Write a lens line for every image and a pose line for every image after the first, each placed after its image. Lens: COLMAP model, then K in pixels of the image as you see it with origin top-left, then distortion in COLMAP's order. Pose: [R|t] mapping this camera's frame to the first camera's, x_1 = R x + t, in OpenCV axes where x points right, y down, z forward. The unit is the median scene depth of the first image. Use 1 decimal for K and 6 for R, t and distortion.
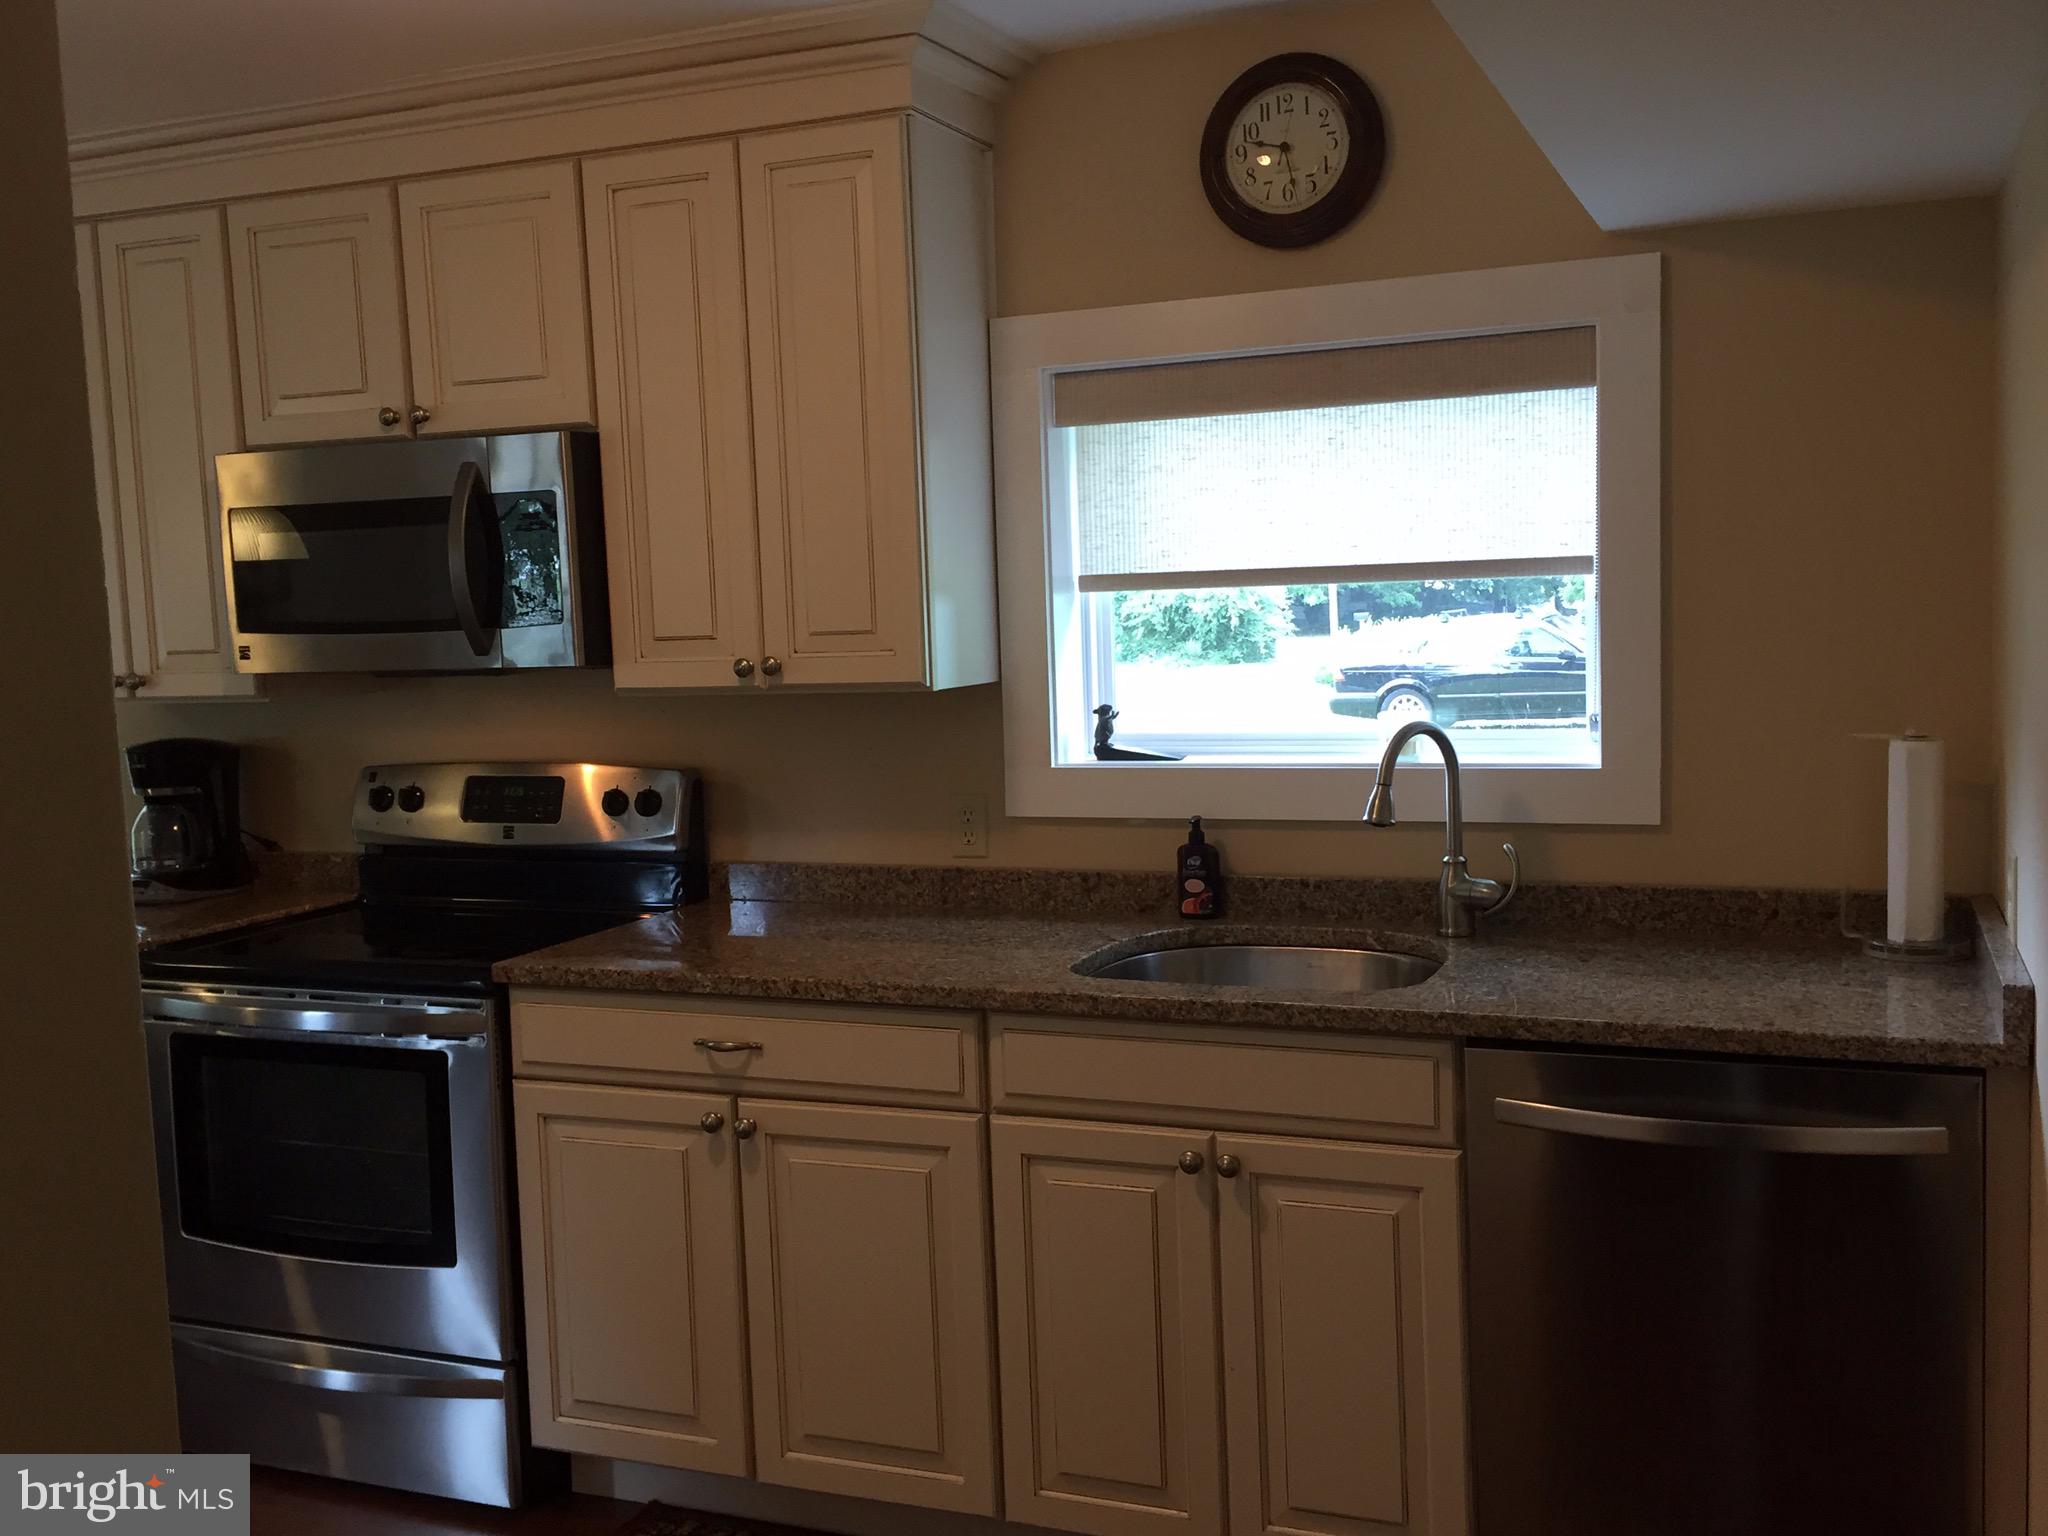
lens RADIAL K [[1991.9, 0, 1029.8], [0, 1991.9, 768.9], [0, 0, 1]] dist [0.043450, 0.000000]
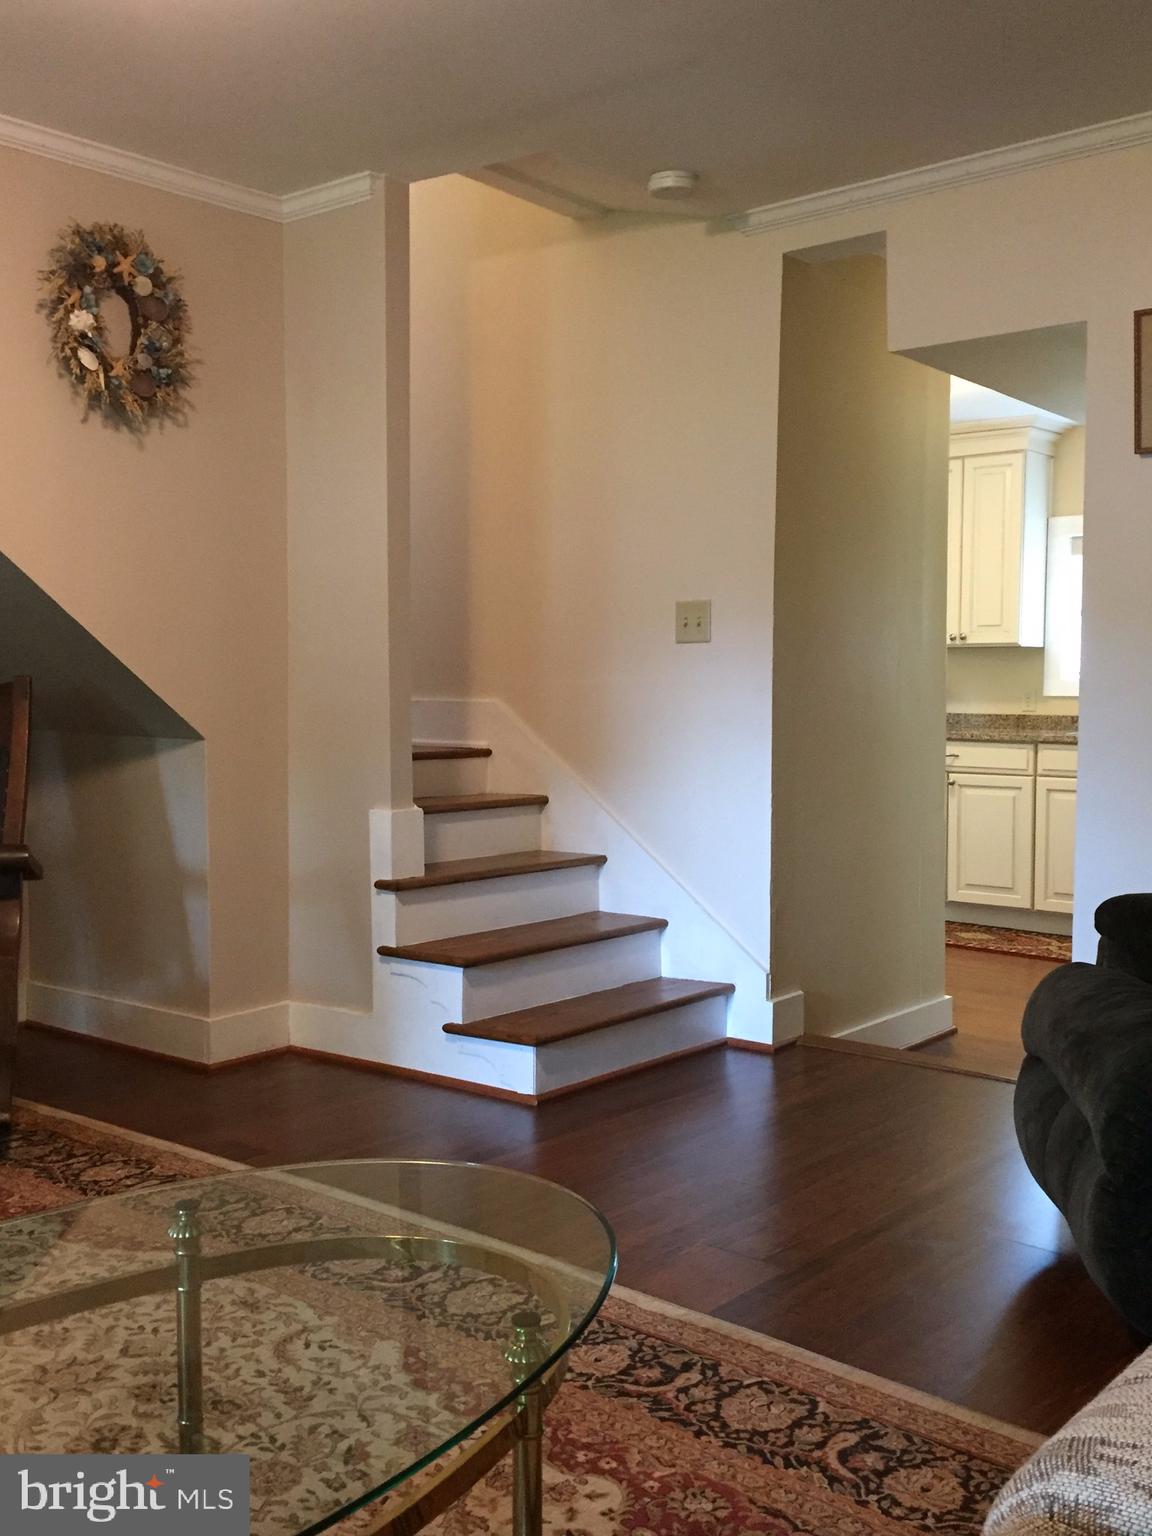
lens RADIAL K [[1493.9, 0, 566.2], [0, 1493.9, 767.4], [0, 0, 1]] dist [0.043450, 0.000000]
pose [[0.956303, 0.055393, -0.287082, -0.045185], [-0.063694, 0.997776, -0.019648, 0.224043], [0.285355, 0.037075, 0.957705, -1.286794]]
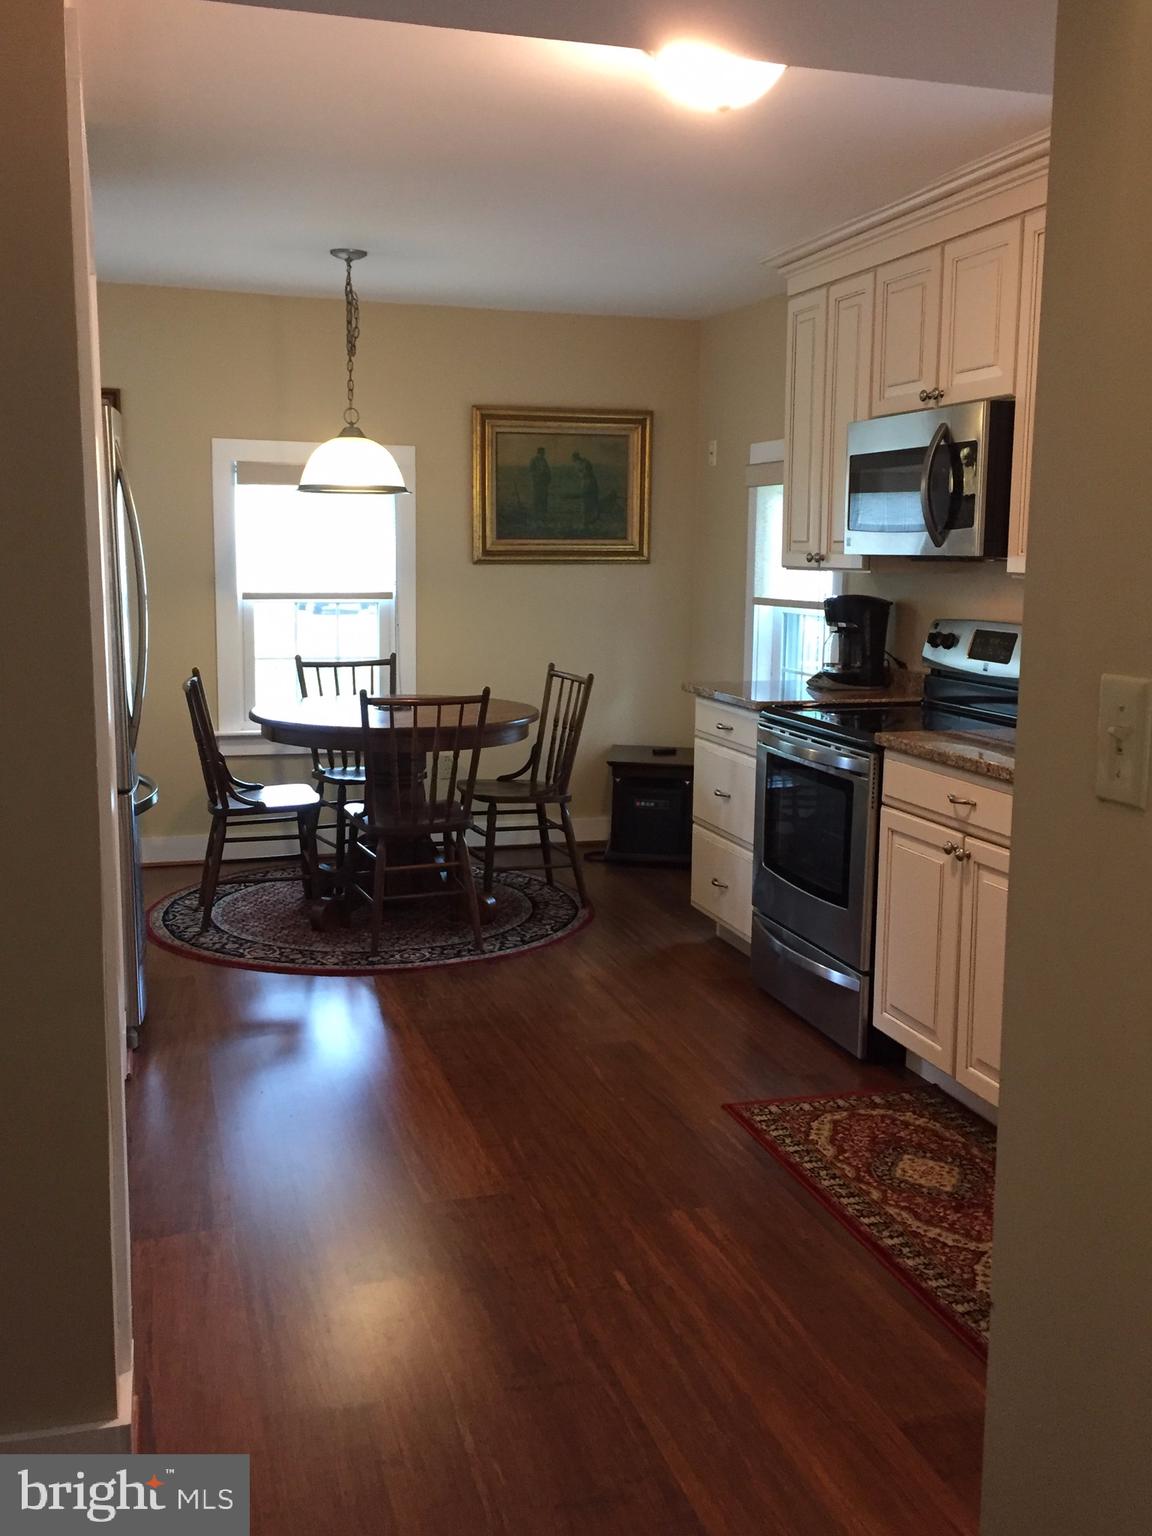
lens RADIAL K [[1493.9, 0, 569.0], [0, 1493.9, 779.2], [0, 0, 1]] dist [0.043450, 0.000000]
pose [[0.628578, 0.162243, -0.760636, 0.507333], [-0.104017, 0.986750, 0.124515, 0.007687], [0.770759, 0.000852, 0.637126, 0.016892]]
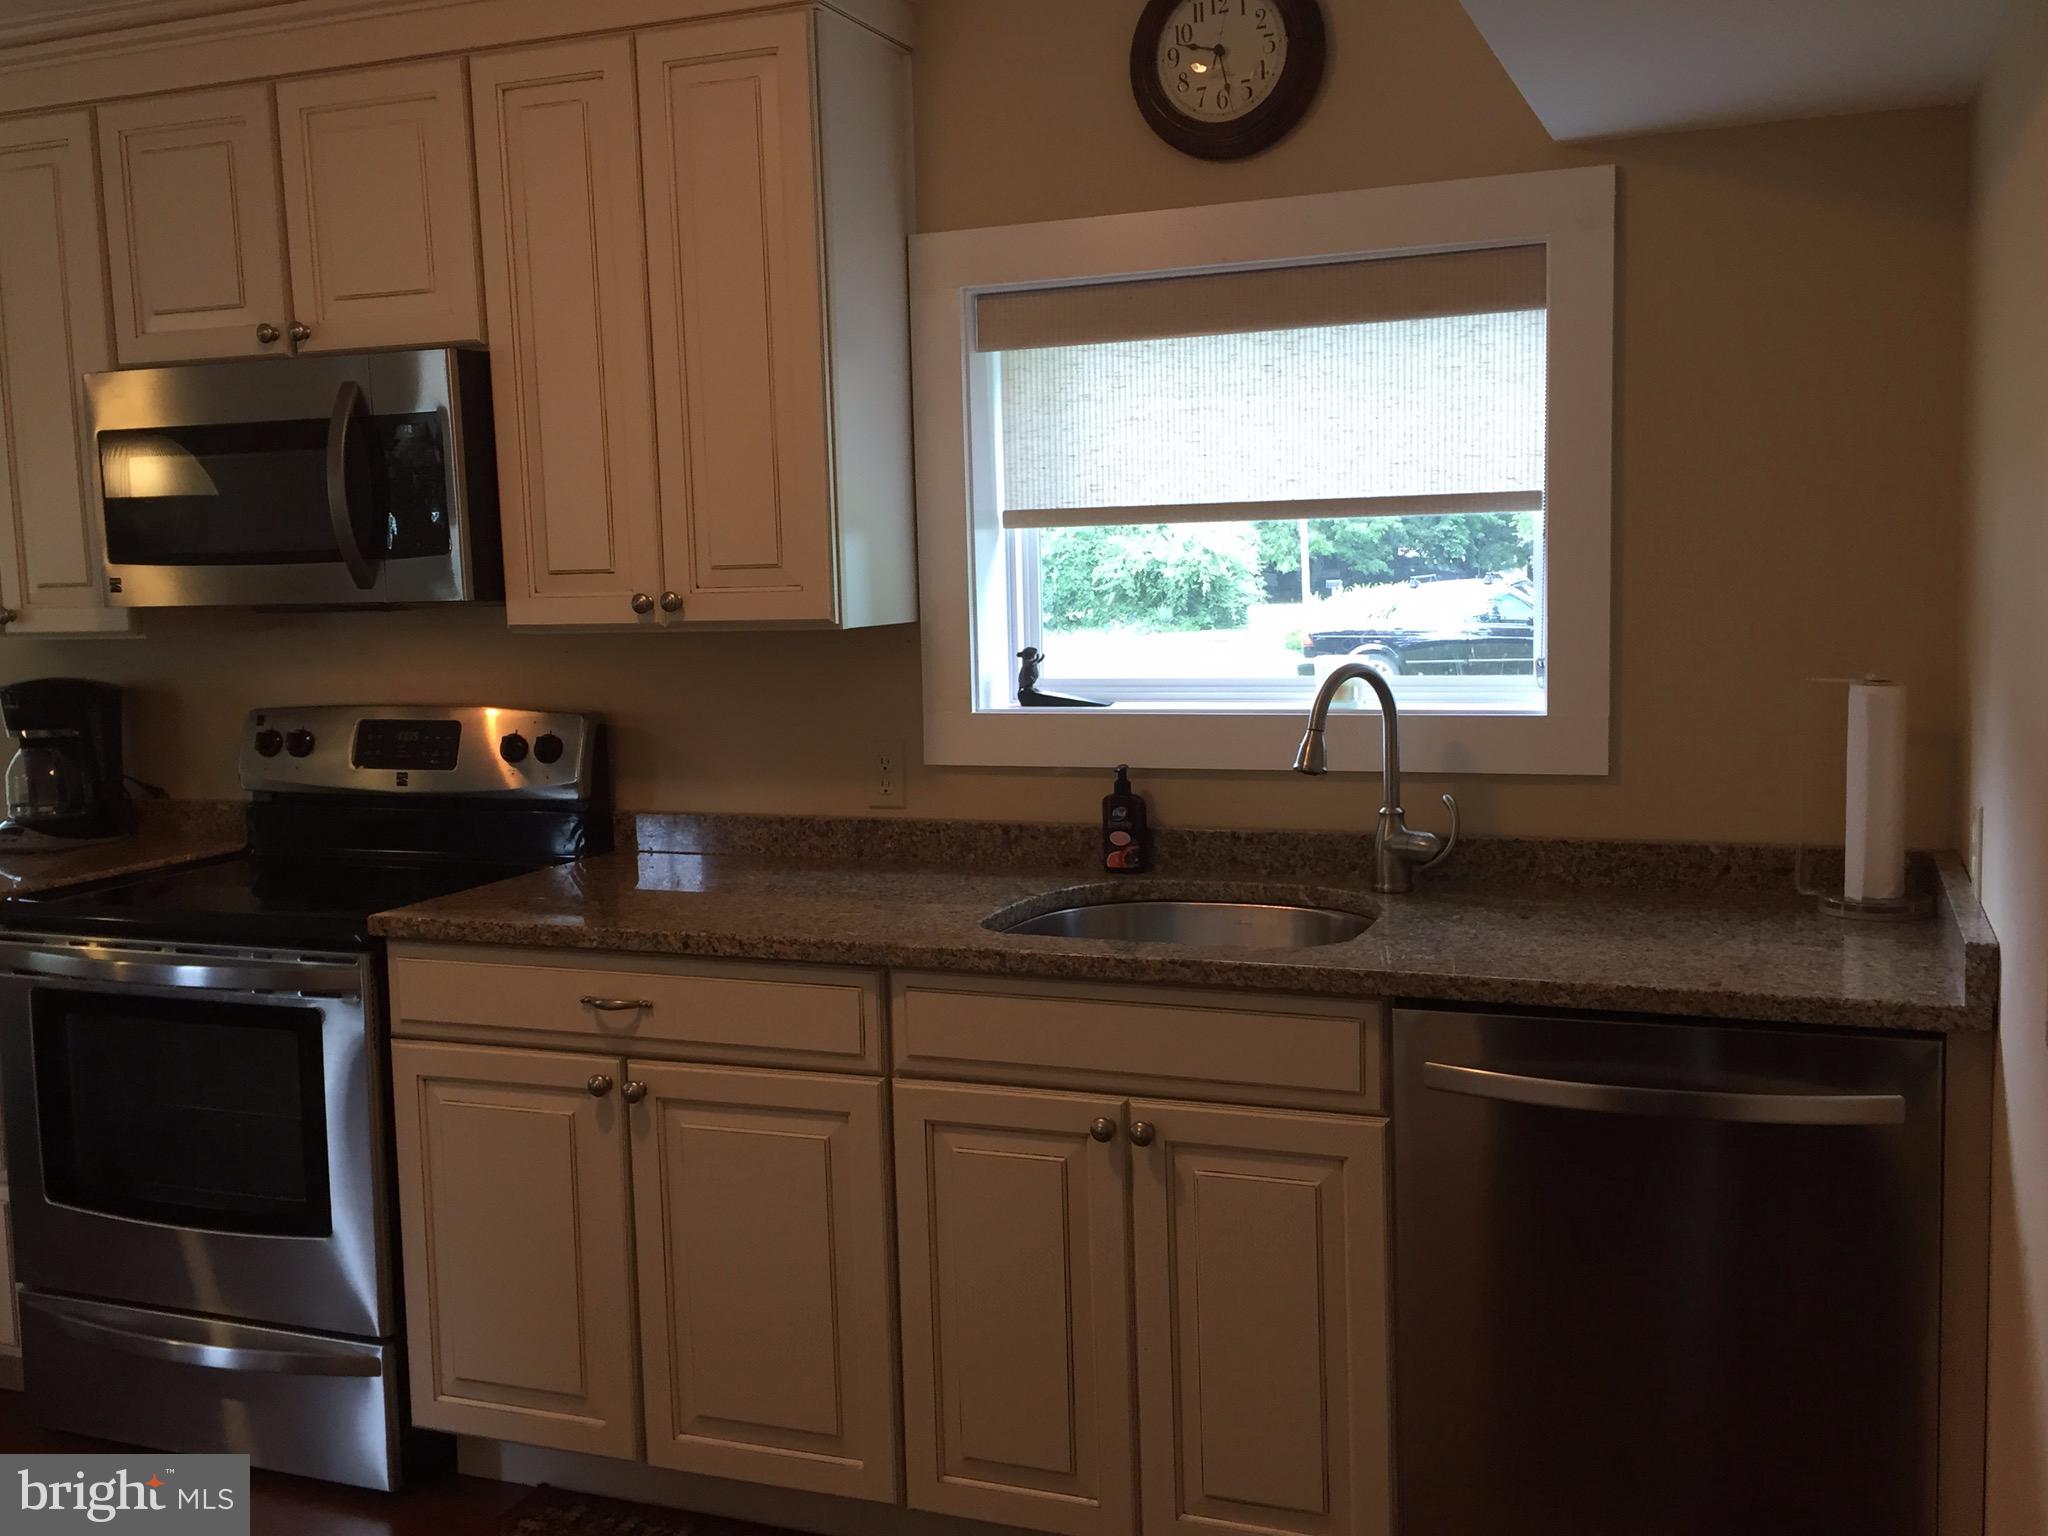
lens RADIAL K [[1991.9, 0, 1029.4], [0, 1991.9, 767.1], [0, 0, 1]] dist [0.043450, 0.000000]
pose [[0.999884, 0.006613, 0.013726, 0.027329], [-0.006836, 0.999845, 0.016239, 0.010143], [-0.013617, -0.016331, 0.999774, 0.056692]]
